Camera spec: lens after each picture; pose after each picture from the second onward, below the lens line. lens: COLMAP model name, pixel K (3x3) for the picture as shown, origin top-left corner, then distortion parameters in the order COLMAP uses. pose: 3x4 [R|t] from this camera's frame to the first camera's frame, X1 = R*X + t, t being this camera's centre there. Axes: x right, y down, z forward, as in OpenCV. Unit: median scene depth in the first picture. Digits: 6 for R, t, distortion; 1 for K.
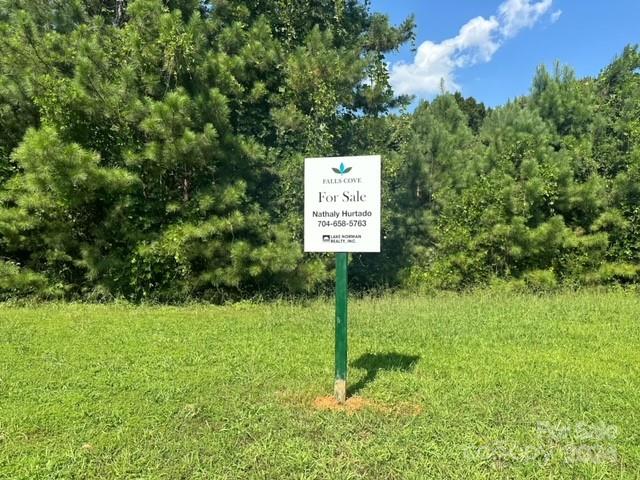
lens RADIAL K [[465.2, 0, 317.3], [0, 465.2, 234.5], [0, 0, 1]] dist [0.075432, -0.037596]
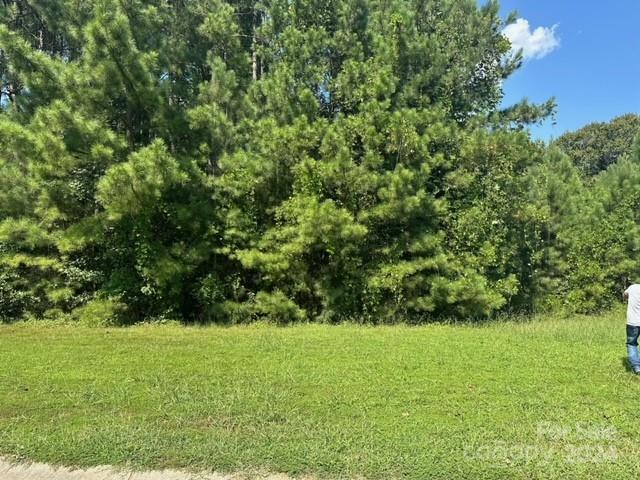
lens RADIAL K [[465.2, 0, 325.1], [0, 465.2, 238.6], [0, 0, 1]] dist [0.075432, -0.037596]
pose [[0.999817, -0.010690, -0.015850, -0.457308], [0.009922, 0.998808, -0.047783, -0.031077], [0.016342, 0.047617, 0.998732, -0.314043]]
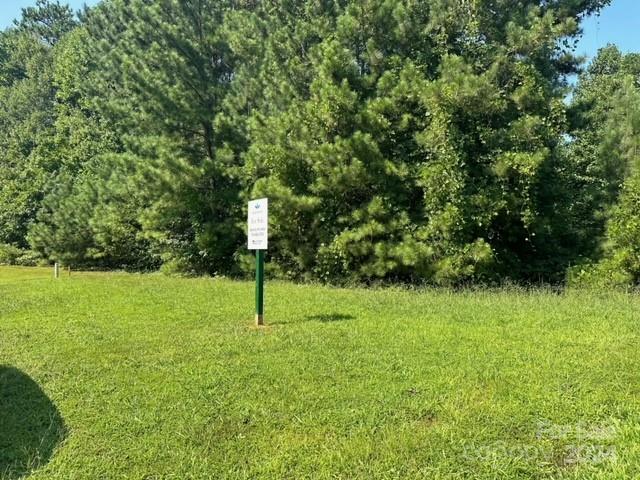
lens RADIAL K [[465.2, 0, 320.5], [0, 465.2, 245.5], [0, 0, 1]] dist [0.075432, -0.037596]
pose [[0.759212, -0.014844, -0.650674, 0.550992], [0.030165, 0.999468, 0.012395, 0.002239], [0.650144, -0.029038, 0.759256, -0.106683]]
